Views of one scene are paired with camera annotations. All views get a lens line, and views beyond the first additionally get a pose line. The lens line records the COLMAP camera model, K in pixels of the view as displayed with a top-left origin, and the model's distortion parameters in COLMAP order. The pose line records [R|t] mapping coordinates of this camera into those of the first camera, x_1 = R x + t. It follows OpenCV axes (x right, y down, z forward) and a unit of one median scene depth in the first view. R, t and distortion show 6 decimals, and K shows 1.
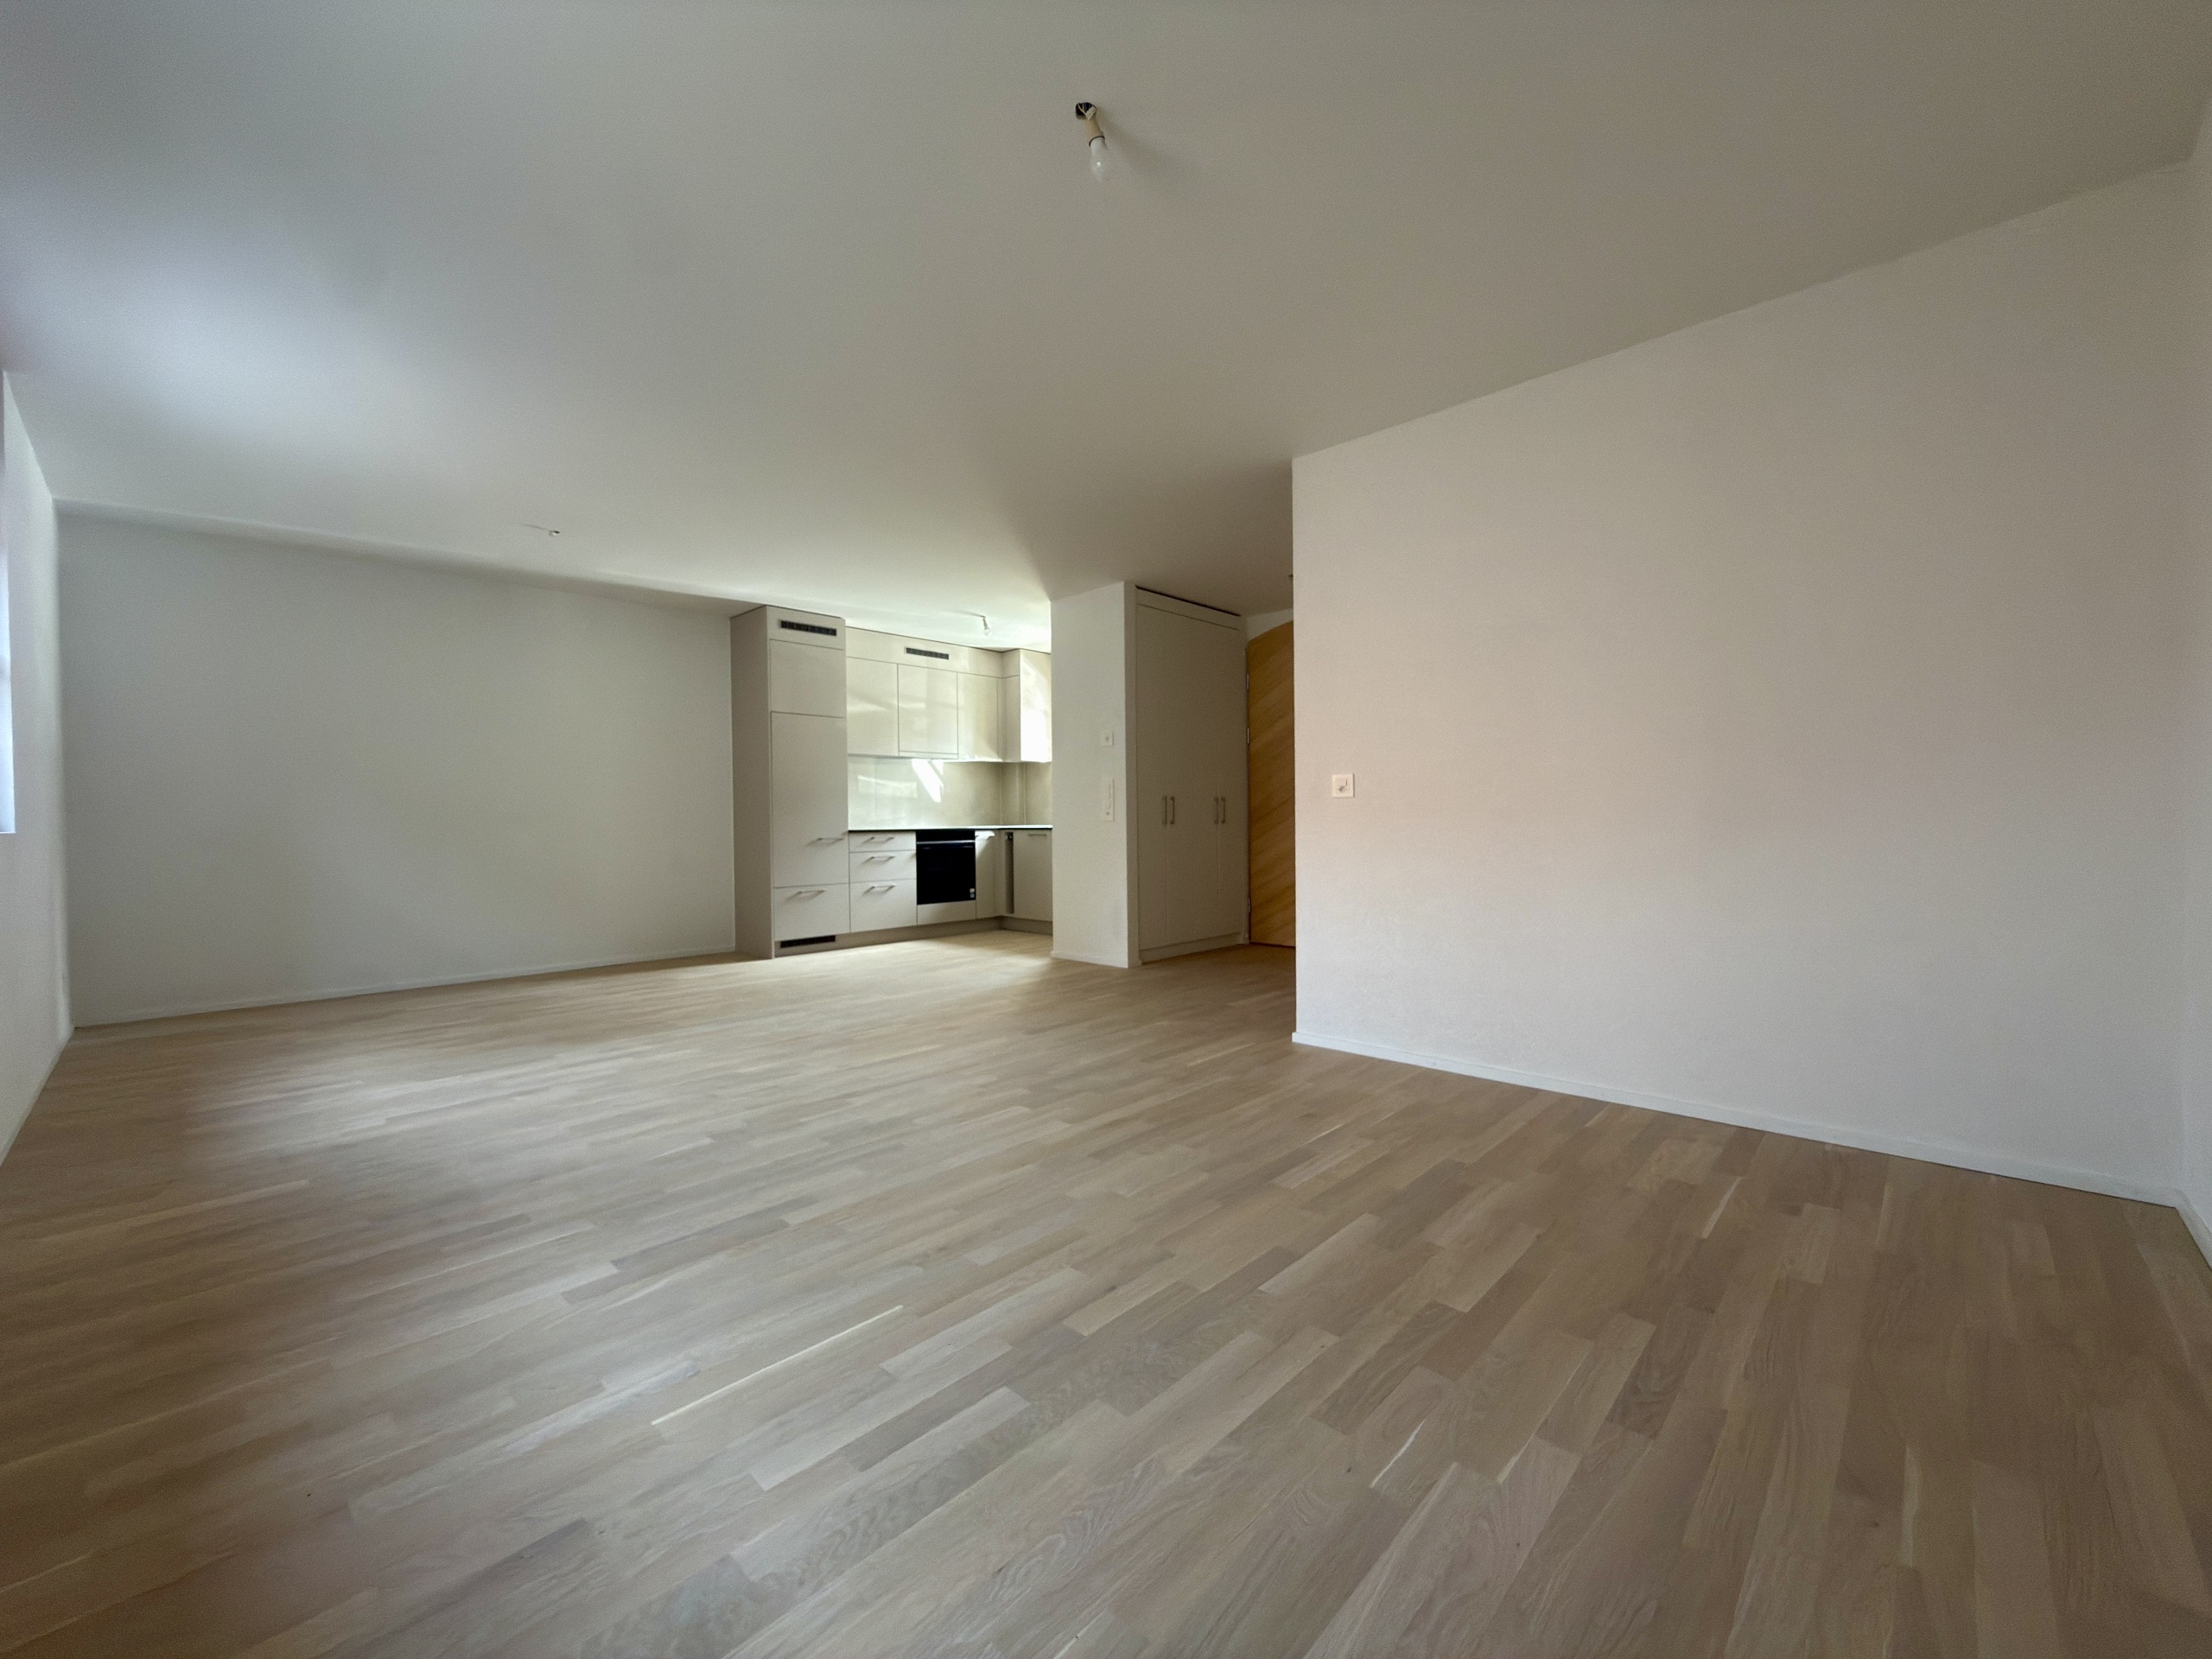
lens RADIAL K [[883.9, 0, 1108.2], [0, 883.9, 826.6], [0, 0, 1]] dist [0.000461, 0.000067]
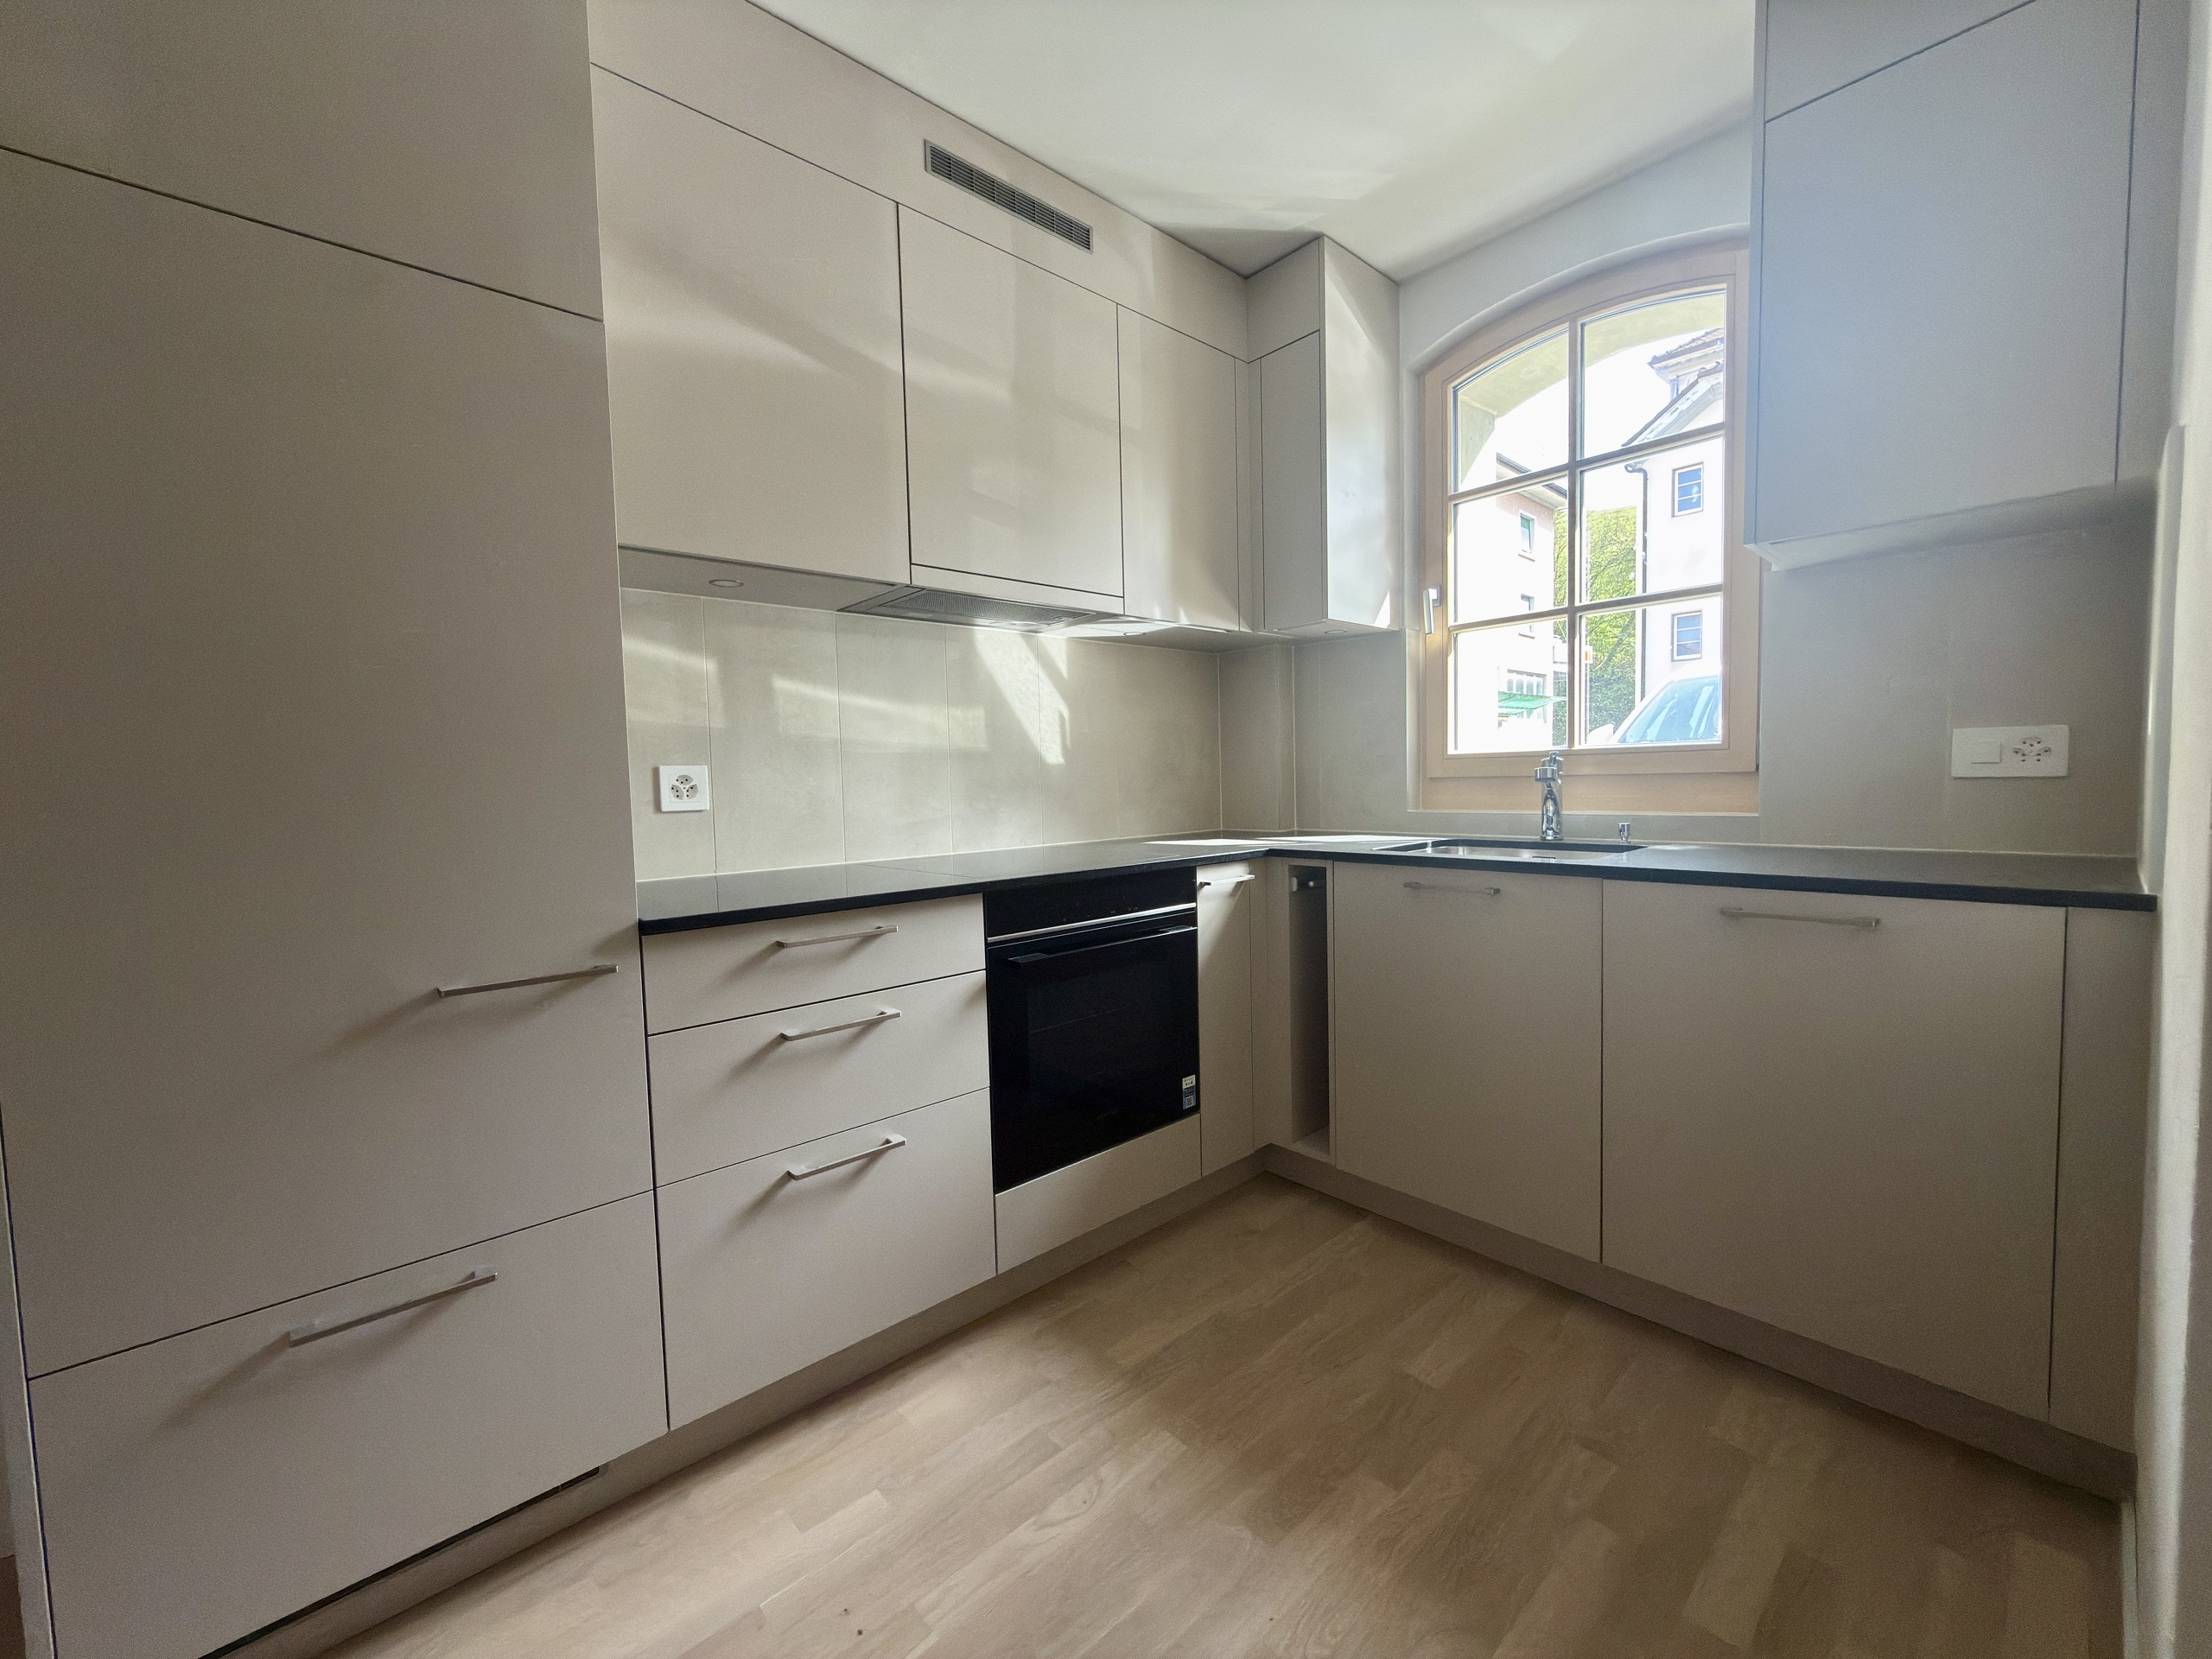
lens RADIAL K [[883.9, 0, 1108.2], [0, 883.9, 826.6], [0, 0, 1]] dist [0.000461, 0.000067]
pose [[0.996660, -0.008403, -0.081225, -0.156543], [0.012543, 0.998641, 0.050592, -0.022586], [0.080690, -0.051442, 0.995411, 0.728978]]
